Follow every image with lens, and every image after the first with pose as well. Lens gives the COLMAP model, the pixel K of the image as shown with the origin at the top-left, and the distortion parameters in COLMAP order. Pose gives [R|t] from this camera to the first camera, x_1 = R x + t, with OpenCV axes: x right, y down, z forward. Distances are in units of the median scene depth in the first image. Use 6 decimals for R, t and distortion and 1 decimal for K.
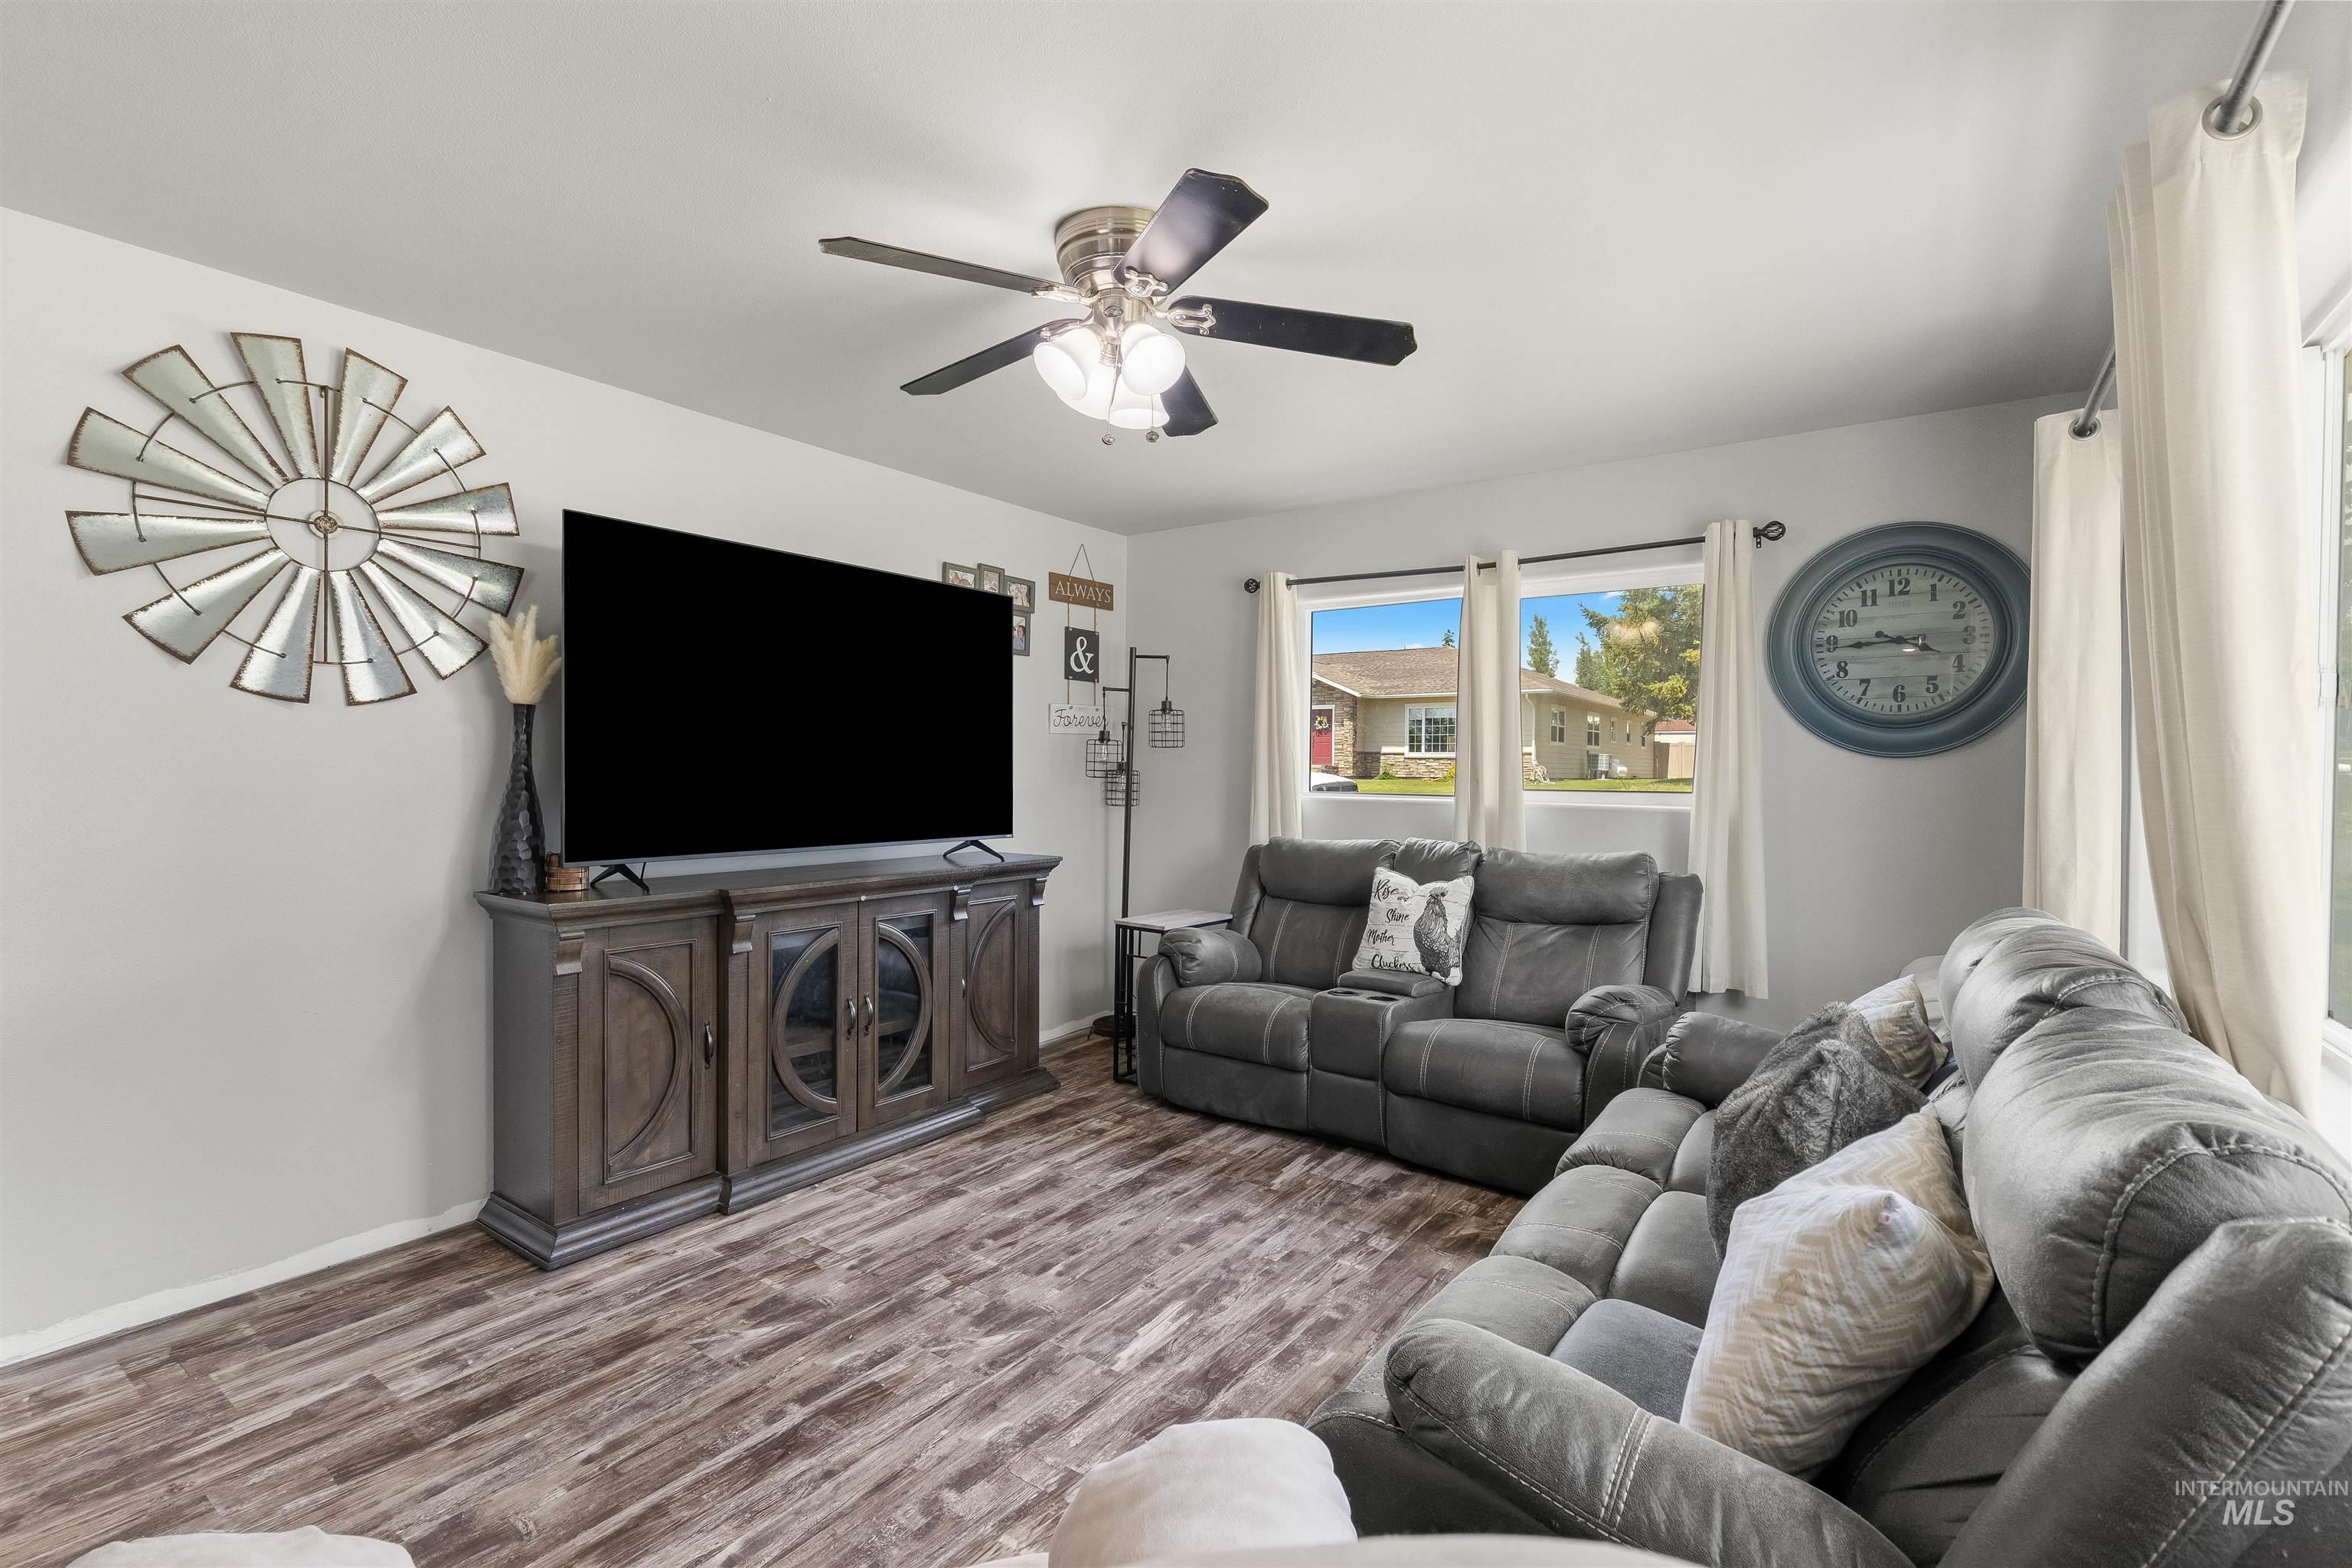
lens RADIAL K [[1045.9, 0, 1175.9], [0, 1045.9, 789.1], [0, 0, 1]] dist [0.001575, 0.000213]
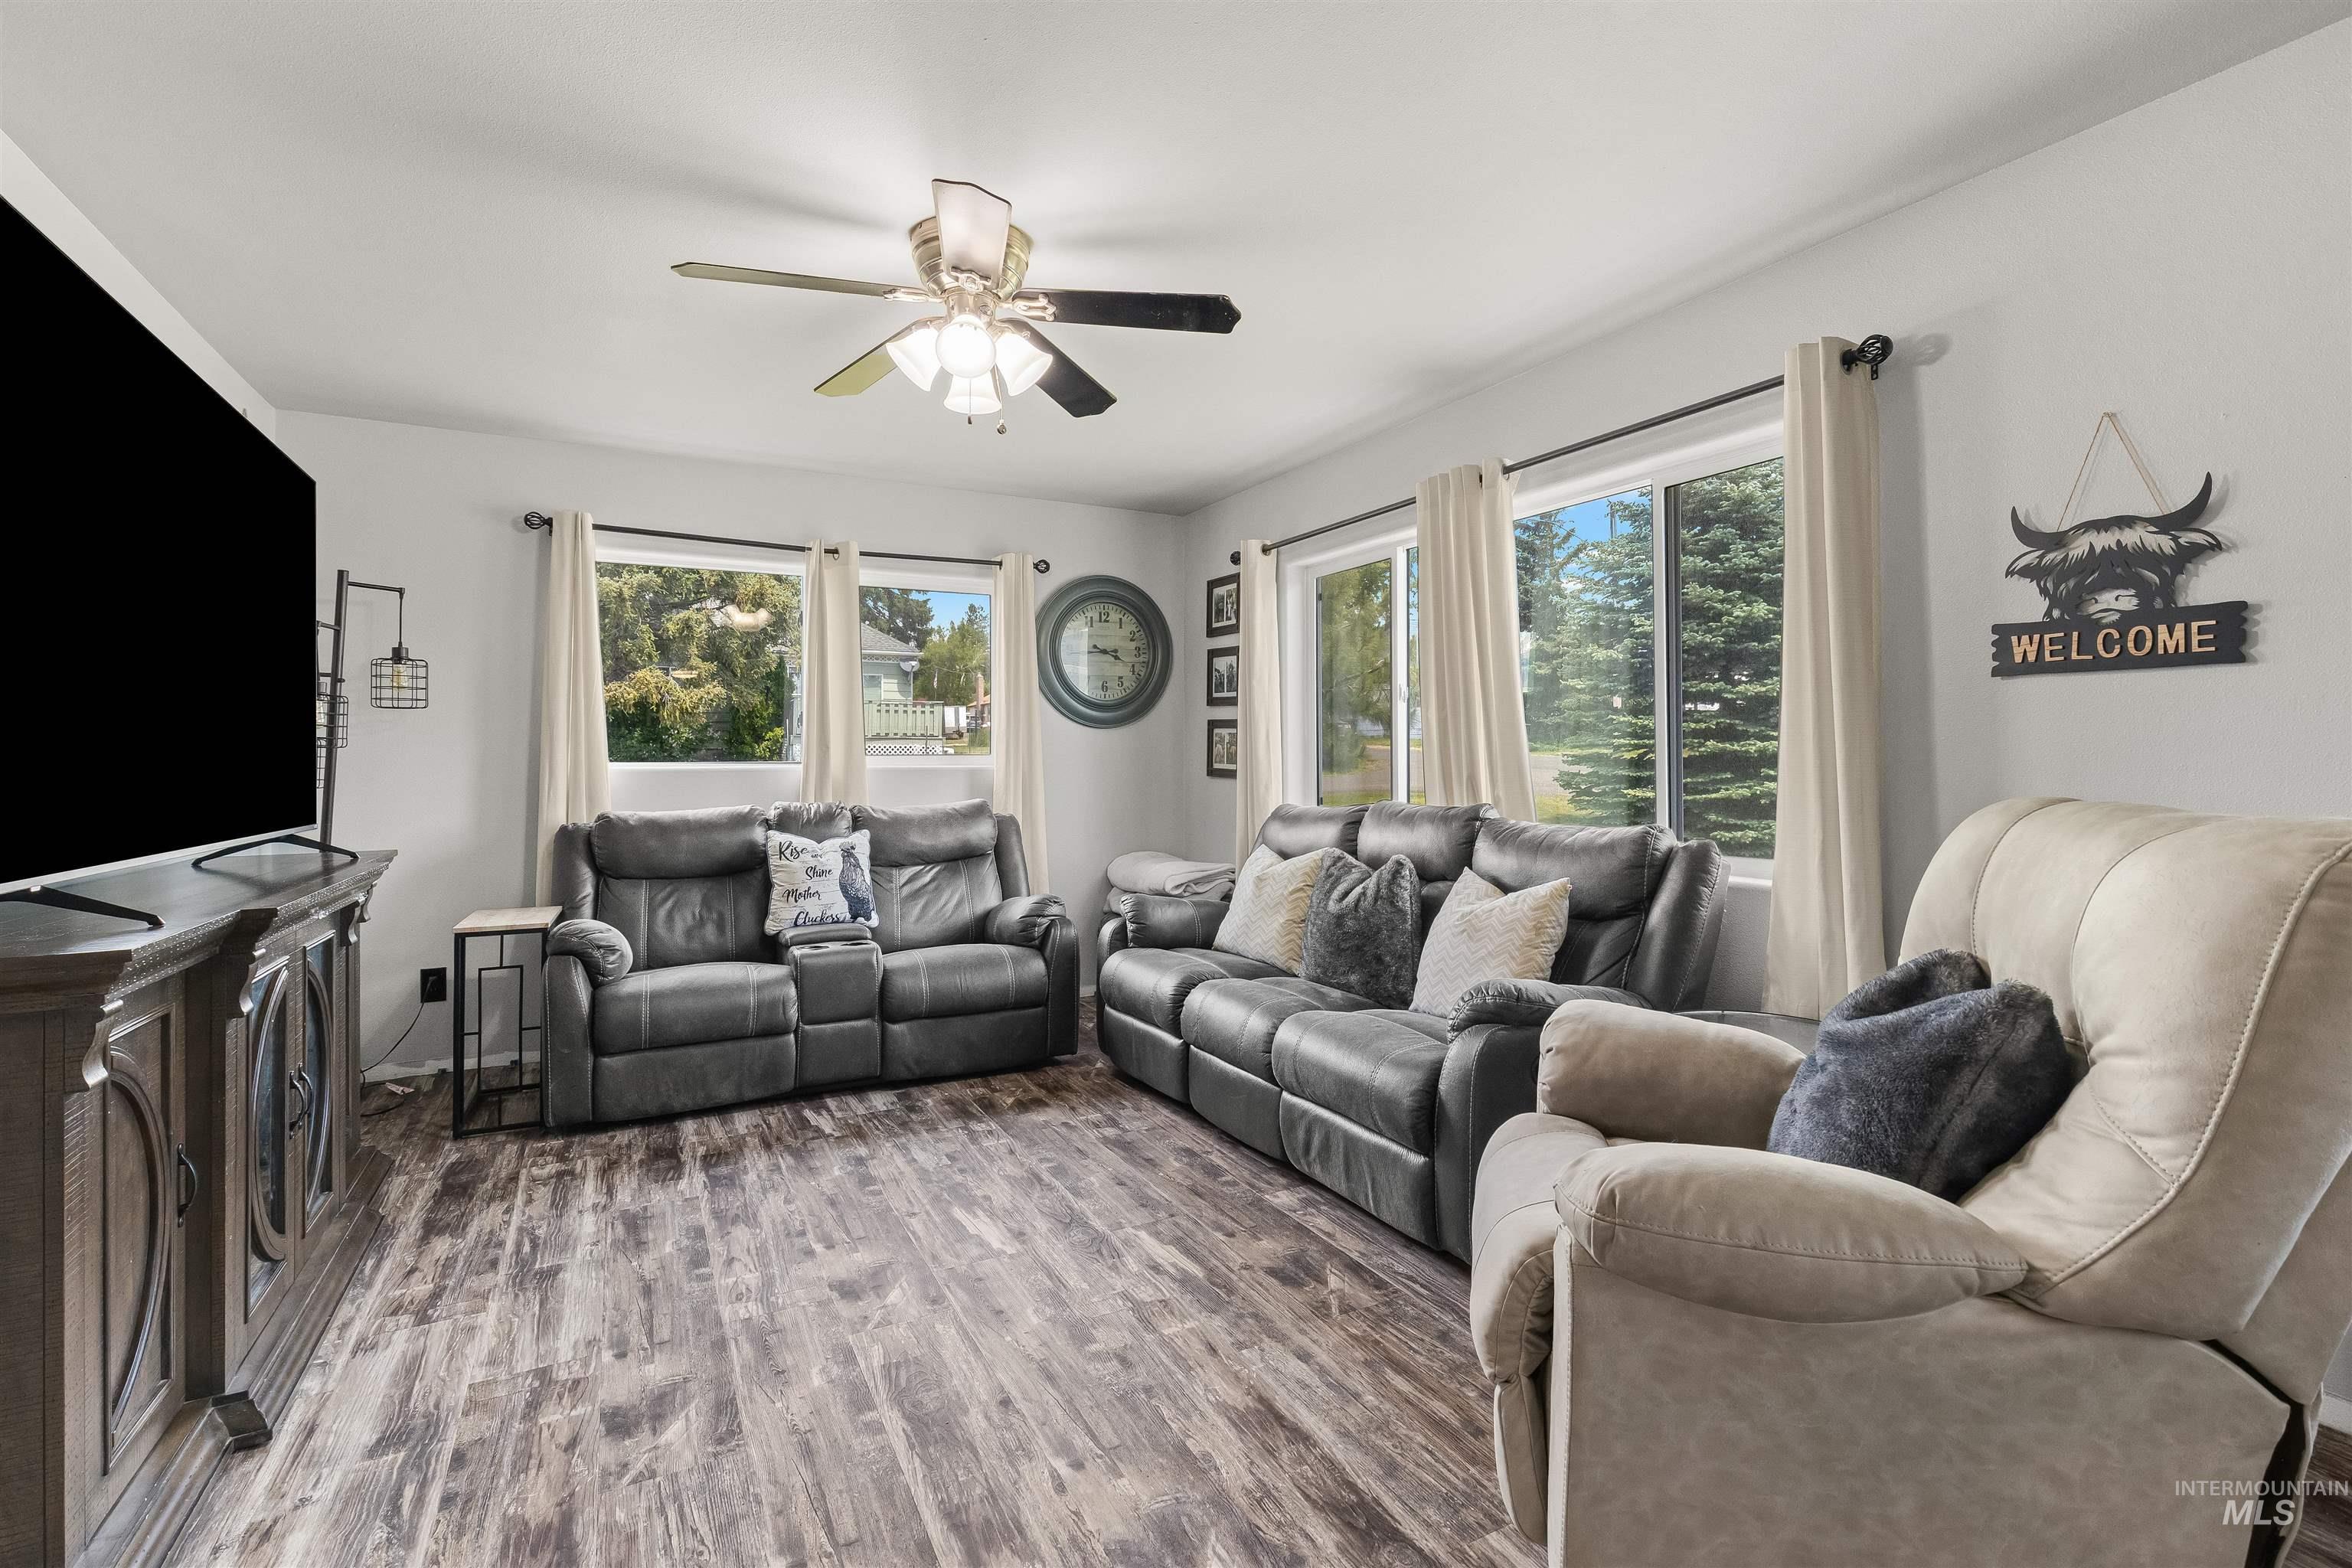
lens RADIAL K [[1066.8, 0, 1181.1], [0, 1066.8, 771.4], [0, 0, 1]] dist [-0.002002, 0.000321]
pose [[0.442624, -0.018782, 0.896511, -0.673291], [0.028934, 0.999559, 0.006655, 0.025946], [-0.896240, 0.022994, 0.442972, 0.219143]]
